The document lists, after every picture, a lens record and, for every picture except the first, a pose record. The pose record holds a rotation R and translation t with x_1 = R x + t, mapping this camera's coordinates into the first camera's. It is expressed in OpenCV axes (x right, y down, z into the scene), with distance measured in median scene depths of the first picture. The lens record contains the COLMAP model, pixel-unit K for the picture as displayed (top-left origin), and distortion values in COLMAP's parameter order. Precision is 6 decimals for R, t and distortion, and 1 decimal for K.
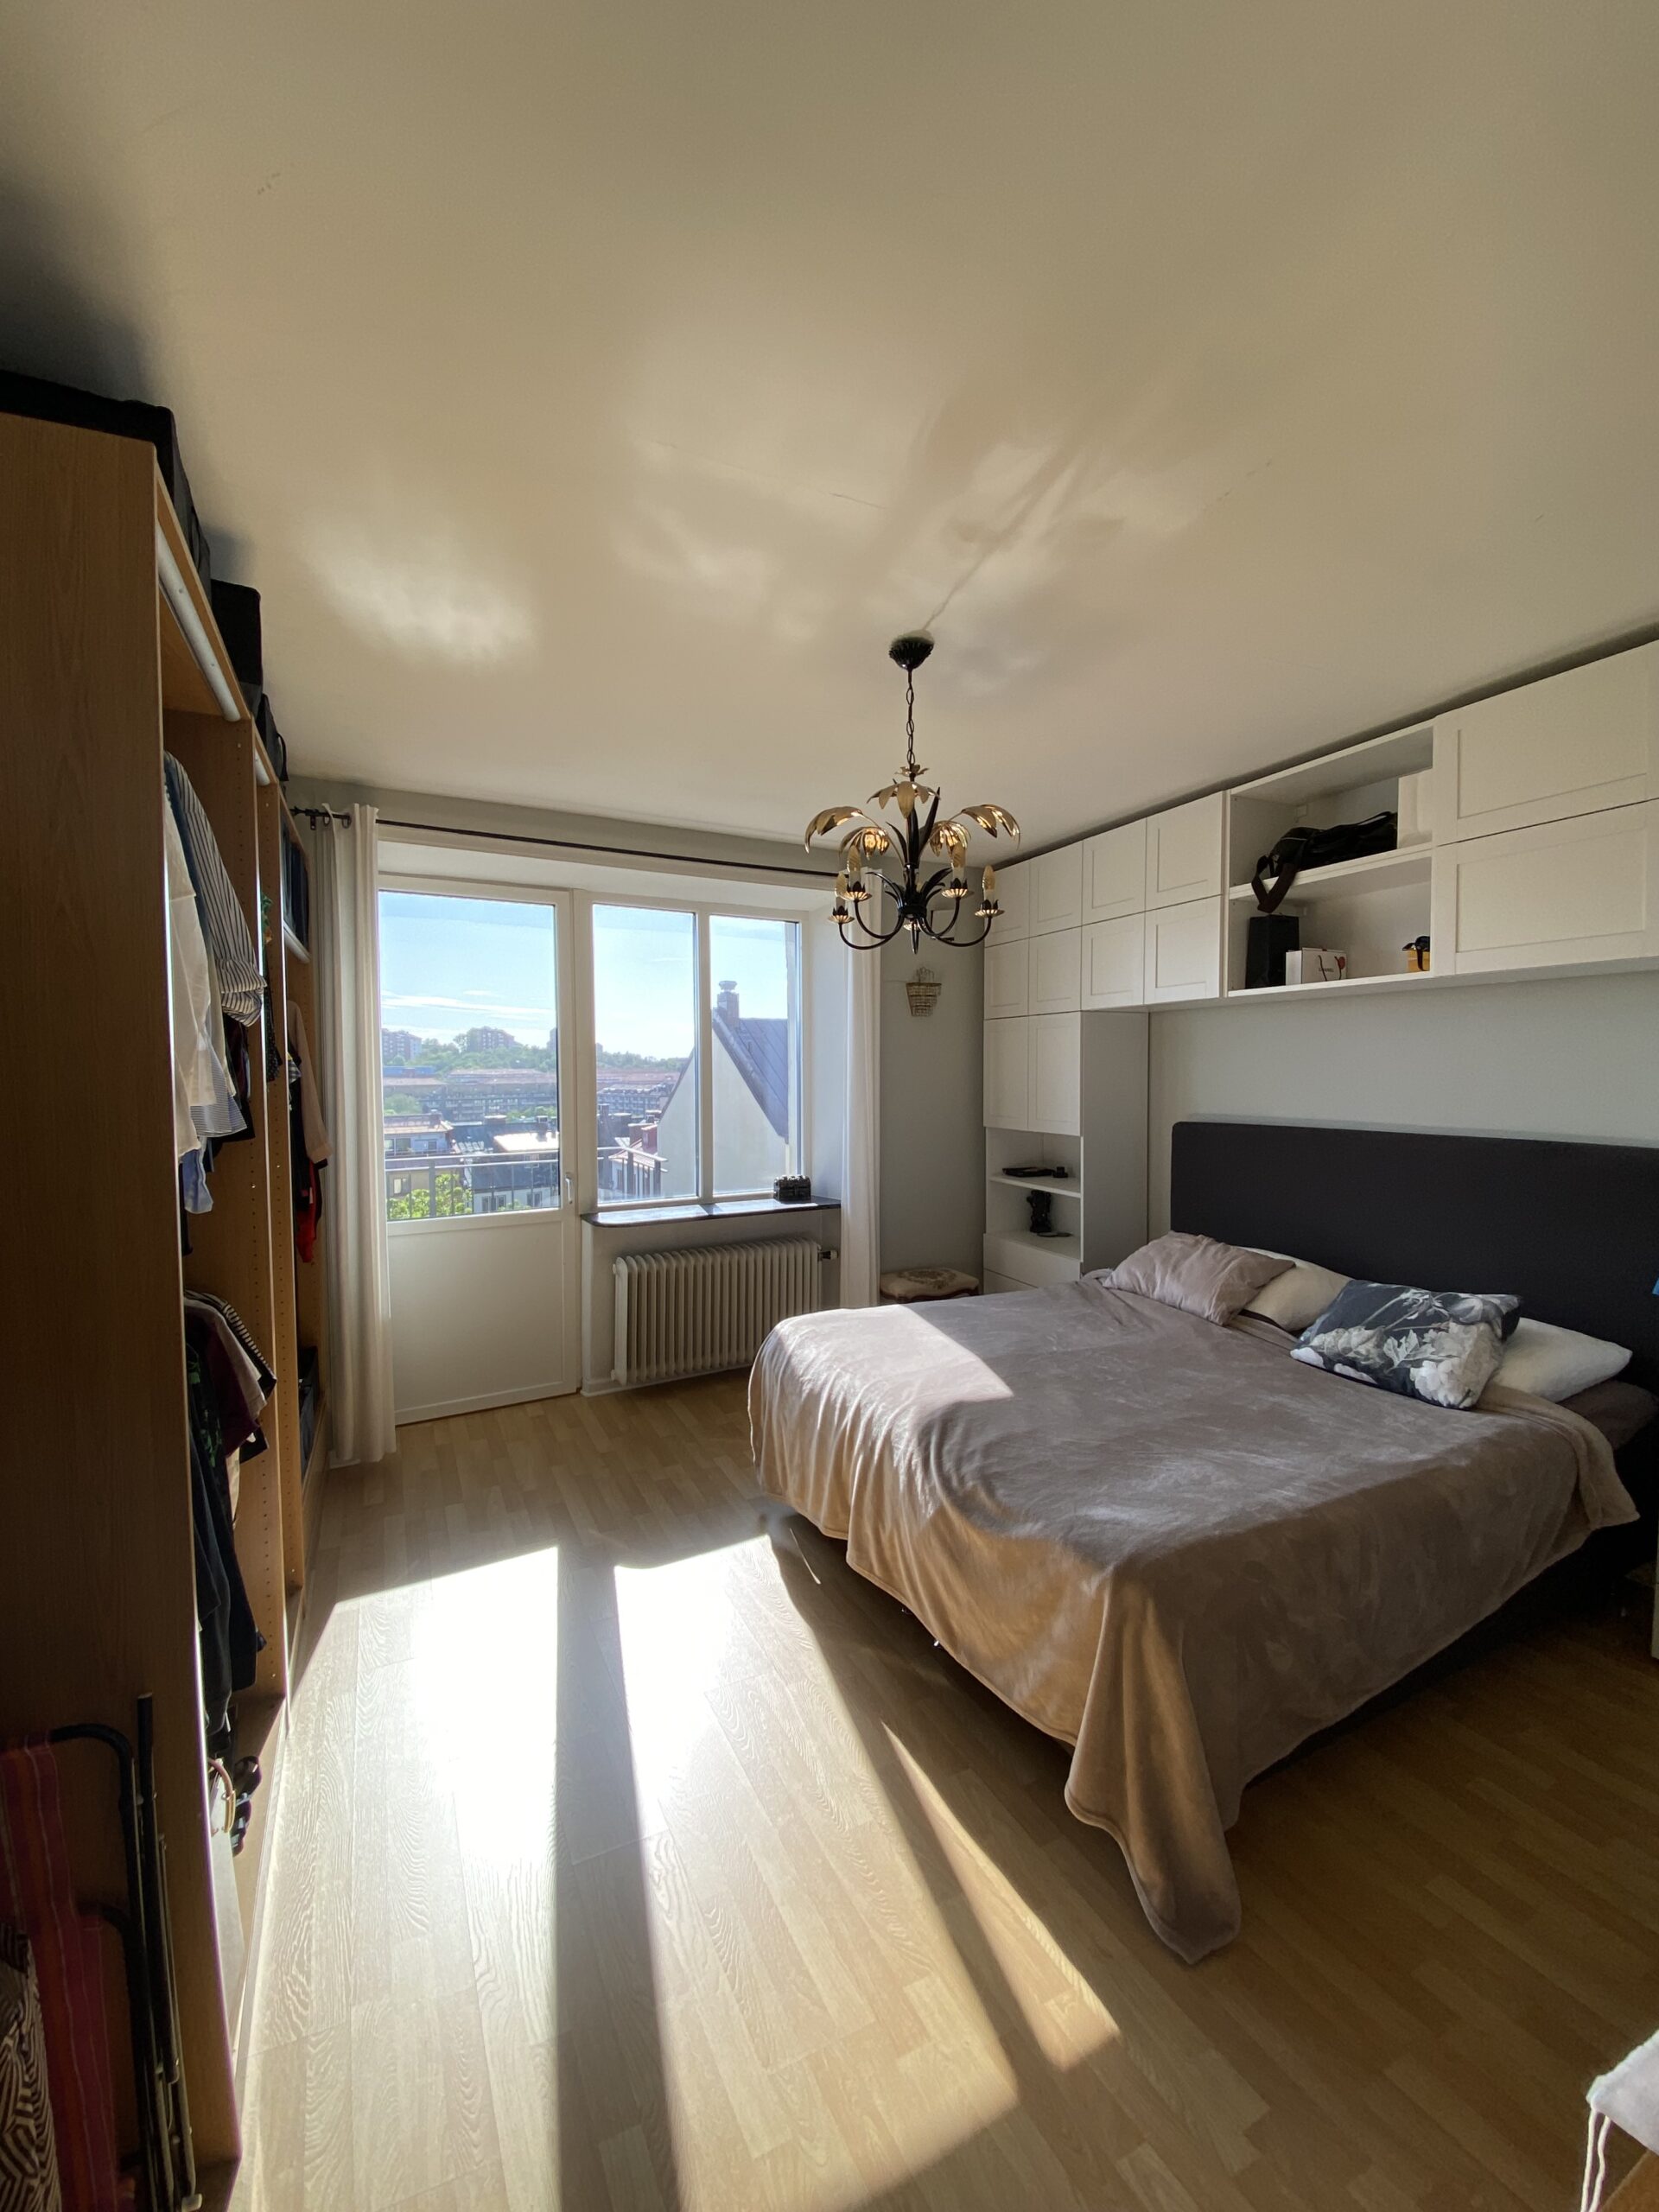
lens RADIAL K [[888.0, 0, 831.4], [0, 888.0, 1096.5], [0, 0, 1]] dist [-0.001717, -0.000763]
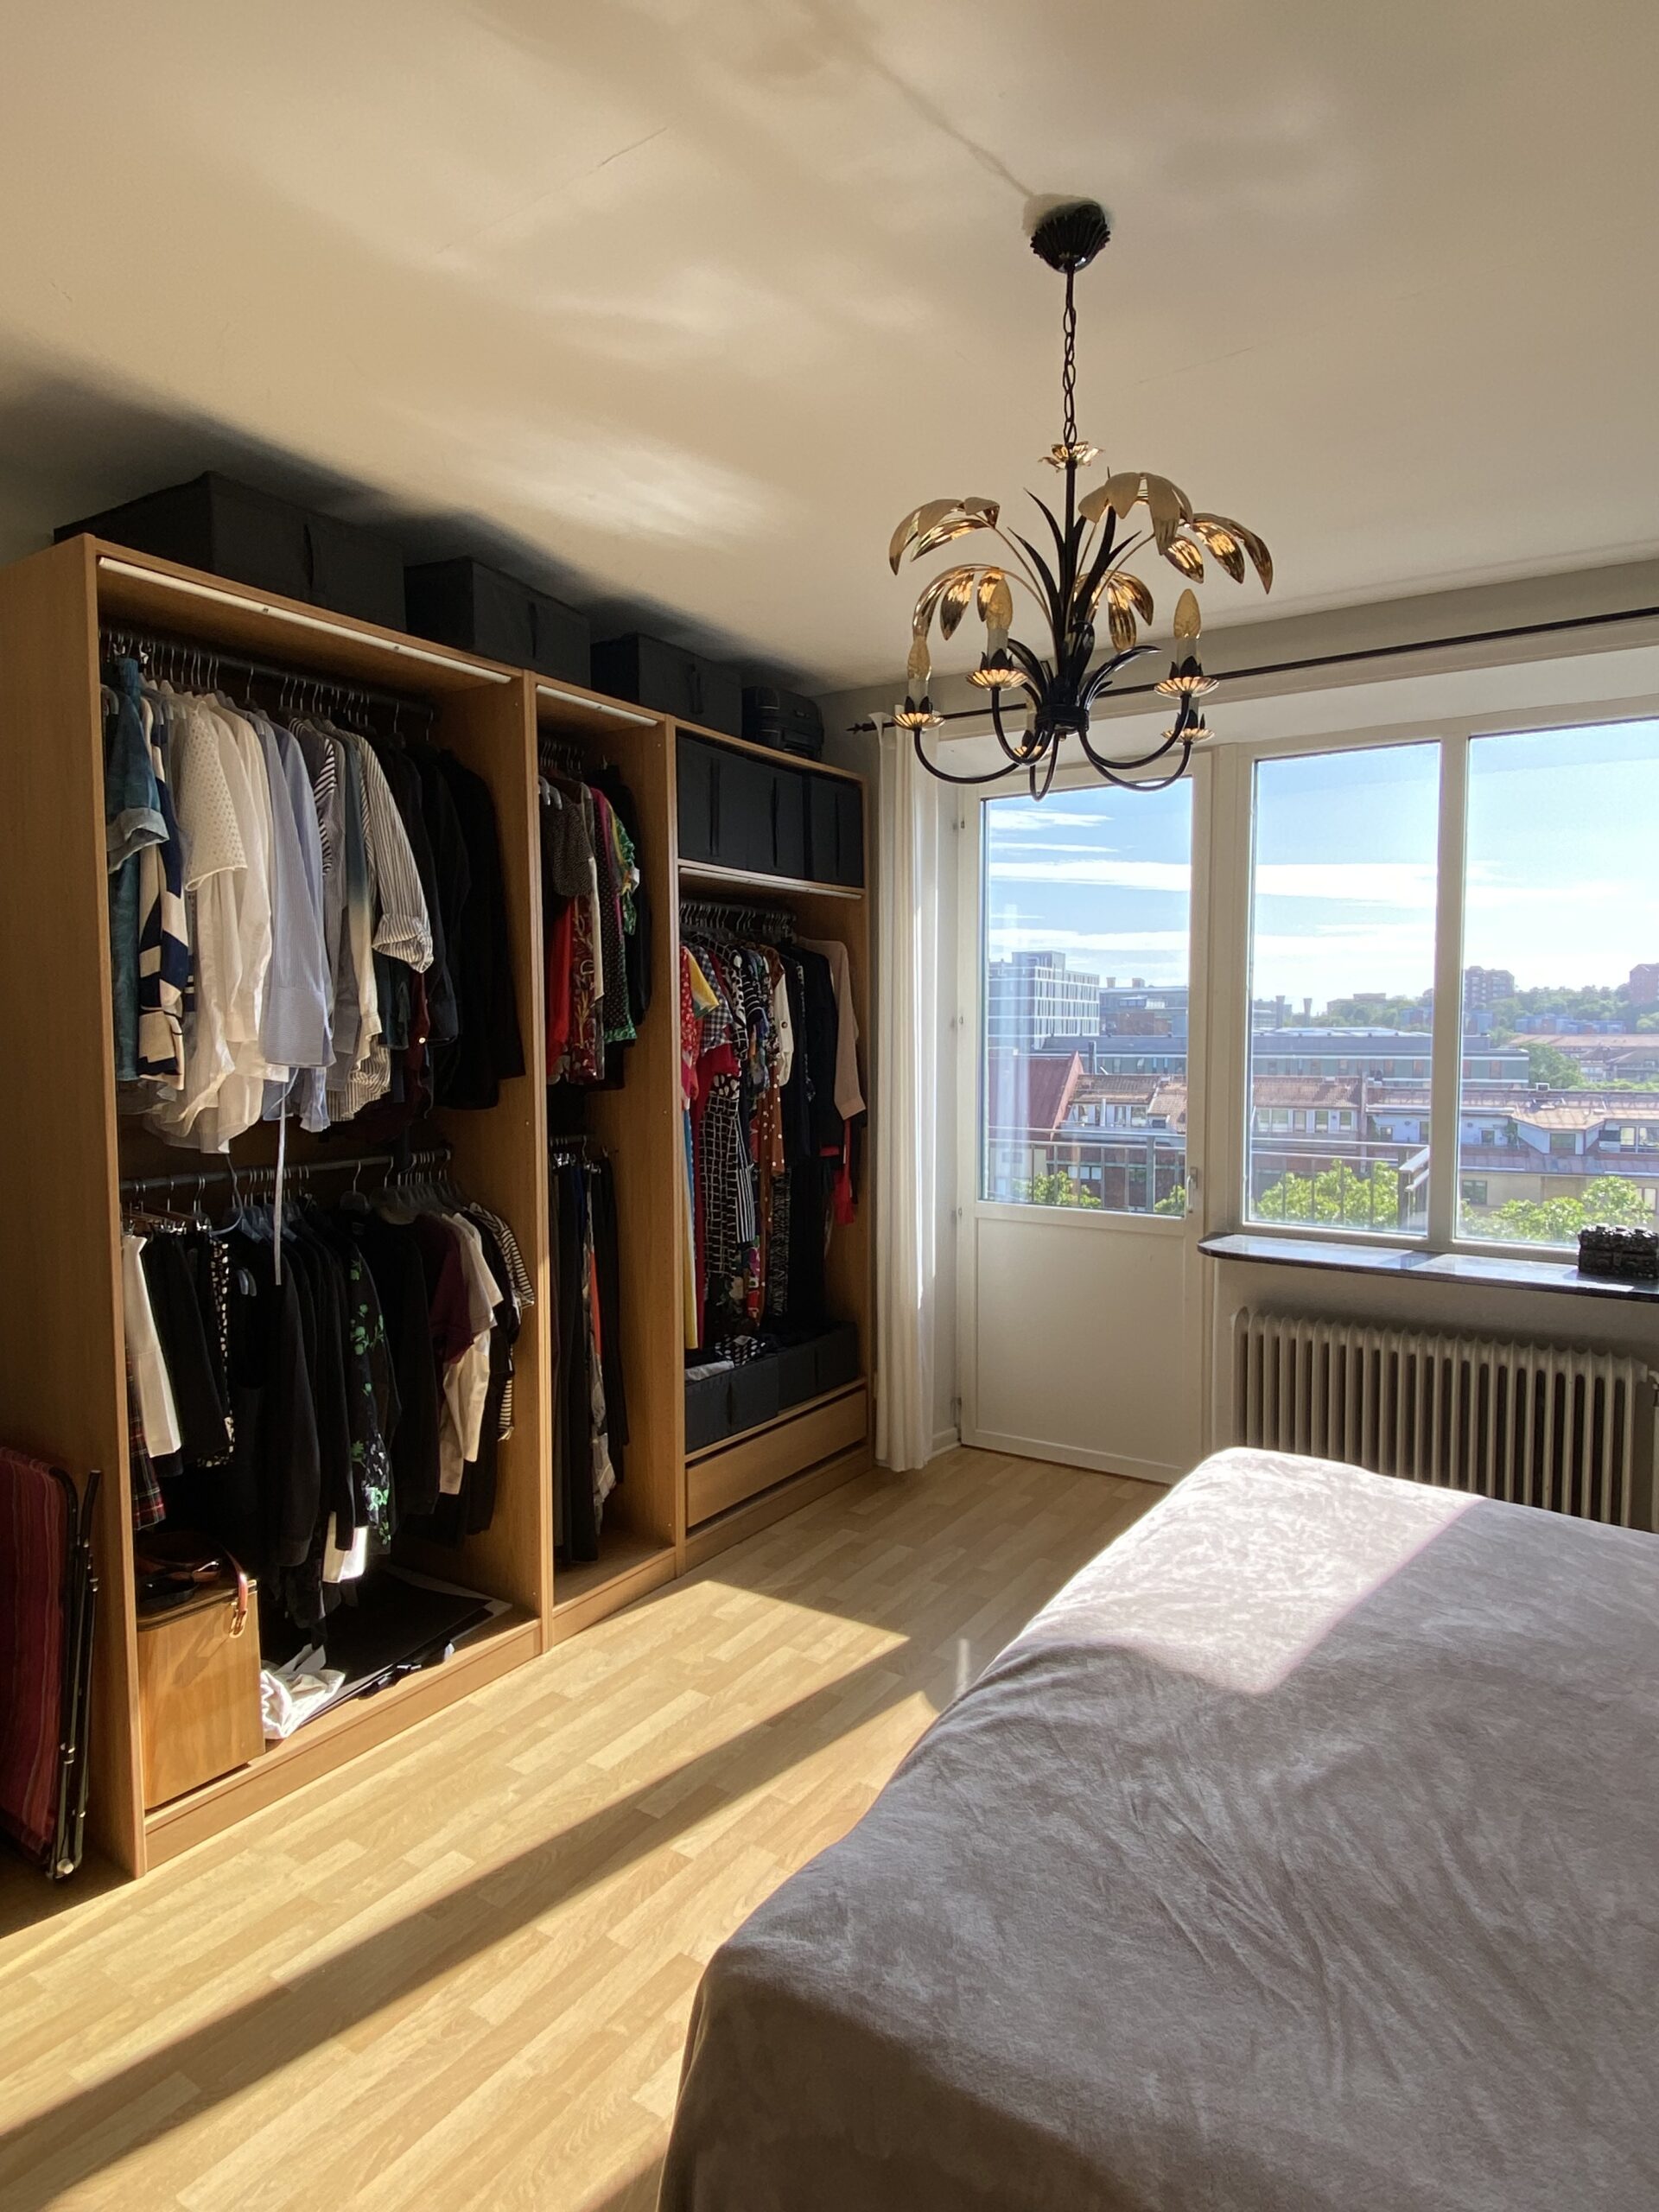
lens RADIAL K [[1266.5, 0, 832.9], [0, 1266.5, 1111.8], [0, 0, 1]] dist [0.006721, -0.000902]
pose [[0.496525, 0.071516, -0.865071, 0.455691], [-0.030994, 0.997425, 0.064668, -0.013050], [0.867469, -0.005298, 0.497463, 0.310914]]
